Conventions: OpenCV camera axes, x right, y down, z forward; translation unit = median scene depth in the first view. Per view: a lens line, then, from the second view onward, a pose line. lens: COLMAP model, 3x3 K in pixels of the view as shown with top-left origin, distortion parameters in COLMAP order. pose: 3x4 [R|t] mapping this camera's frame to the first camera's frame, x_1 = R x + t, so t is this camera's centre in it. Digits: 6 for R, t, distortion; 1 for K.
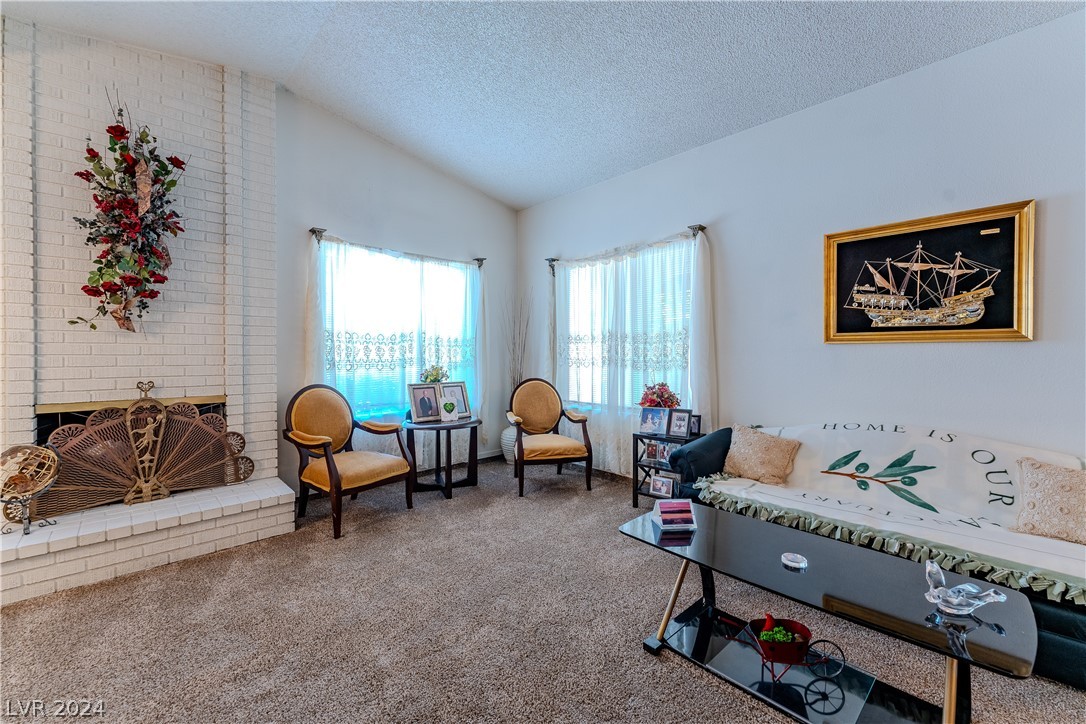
lens RADIAL K [[439.0, 0, 543.0], [0, 439.0, 362.0], [0, 0, 1]] dist [-0.001530, -0.000225]
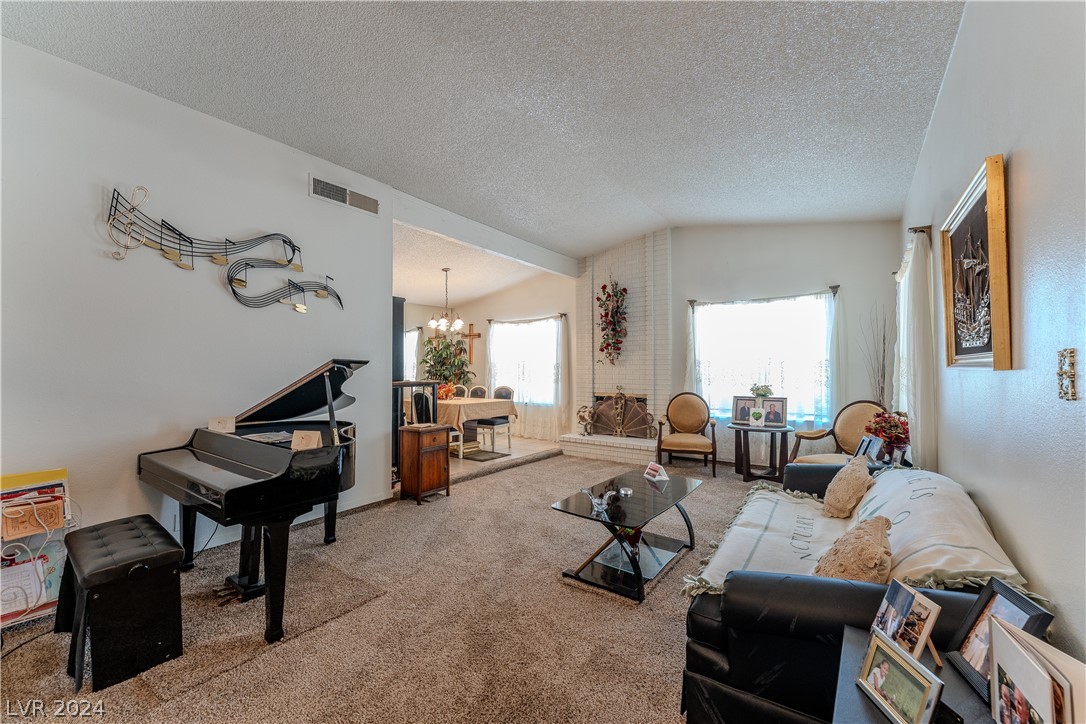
lens RADIAL K [[439.0, 0, 543.0], [0, 439.0, 362.0], [0, 0, 1]] dist [-0.001530, -0.000225]
pose [[0.177834, -0.008239, -0.984026, 1.287798], [-0.007234, 0.999927, -0.009679, -0.055485], [0.984034, 0.008840, 0.177762, 0.172166]]
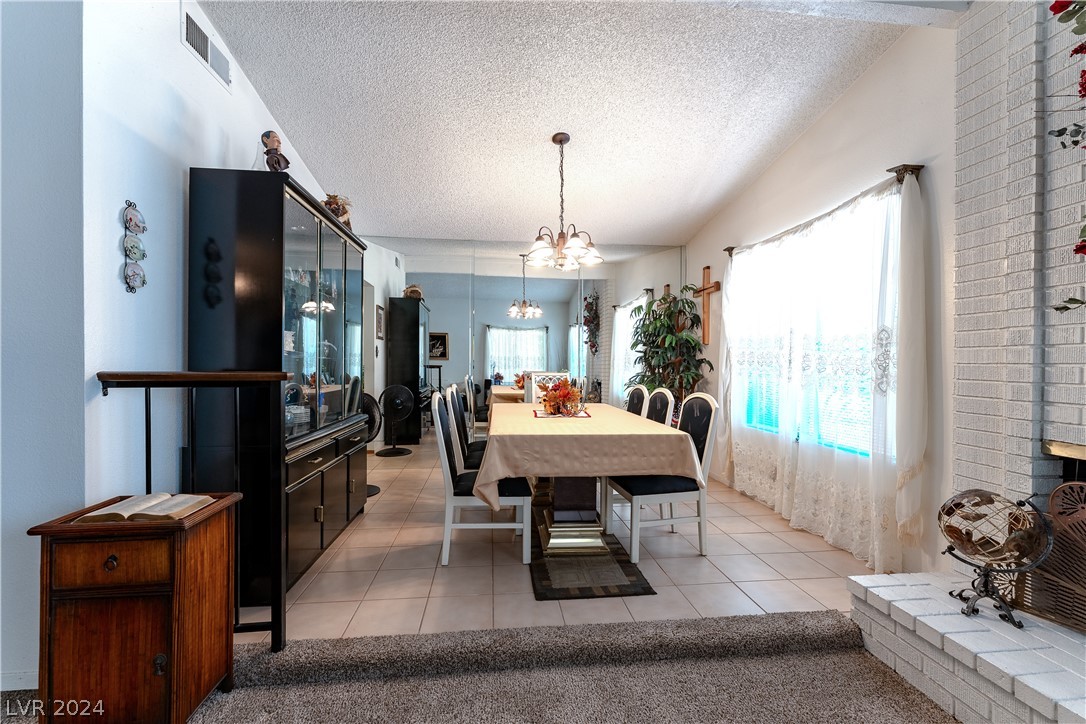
lens RADIAL K [[439.0, 0, 543.0], [0, 439.0, 362.0], [0, 0, 1]] dist [-0.001530, -0.000225]
pose [[-0.619131, -0.000210, -0.785288, -0.149147], [-0.010673, 0.999910, 0.008147, -0.014299], [0.785215, 0.013425, -0.619077, 0.704026]]
